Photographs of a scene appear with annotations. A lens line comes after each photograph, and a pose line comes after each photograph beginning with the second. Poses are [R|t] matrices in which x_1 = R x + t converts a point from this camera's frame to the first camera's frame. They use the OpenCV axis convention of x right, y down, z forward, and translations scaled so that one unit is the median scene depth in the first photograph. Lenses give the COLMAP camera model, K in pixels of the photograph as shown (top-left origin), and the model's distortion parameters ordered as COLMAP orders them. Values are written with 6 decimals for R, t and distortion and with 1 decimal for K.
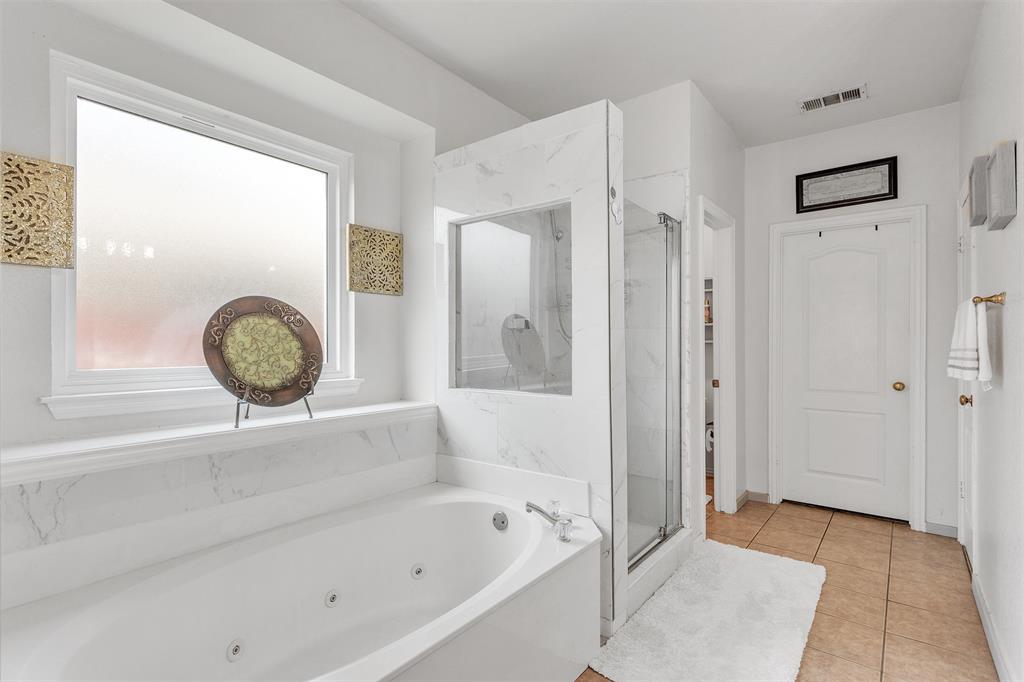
lens RADIAL K [[495.6, 0, 512.0], [0, 495.6, 341.0], [0, 0, 1]] dist [-0.000333, -0.000078]
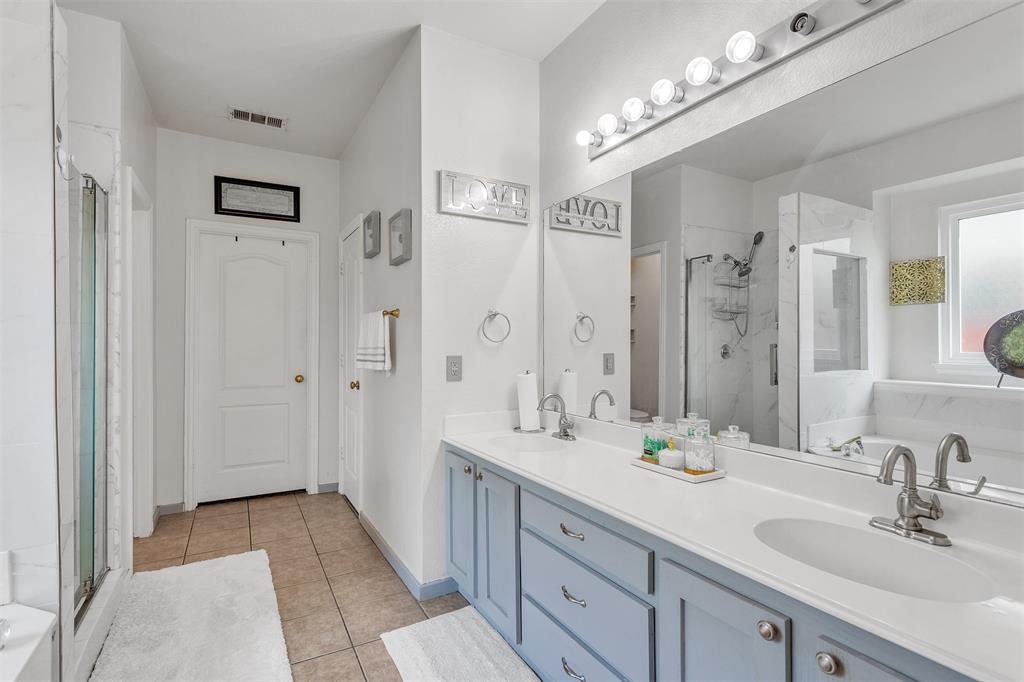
lens RADIAL K [[488.5, 0, 511.7], [0, 488.5, 339.2], [0, 0, 1]] dist [0.001105, 0.000239]
pose [[0.375338, 0.008303, 0.926851, -0.145114], [-0.005521, 0.999962, -0.006722, 0.000433], [-0.926872, -0.002594, 0.375370, 0.088959]]
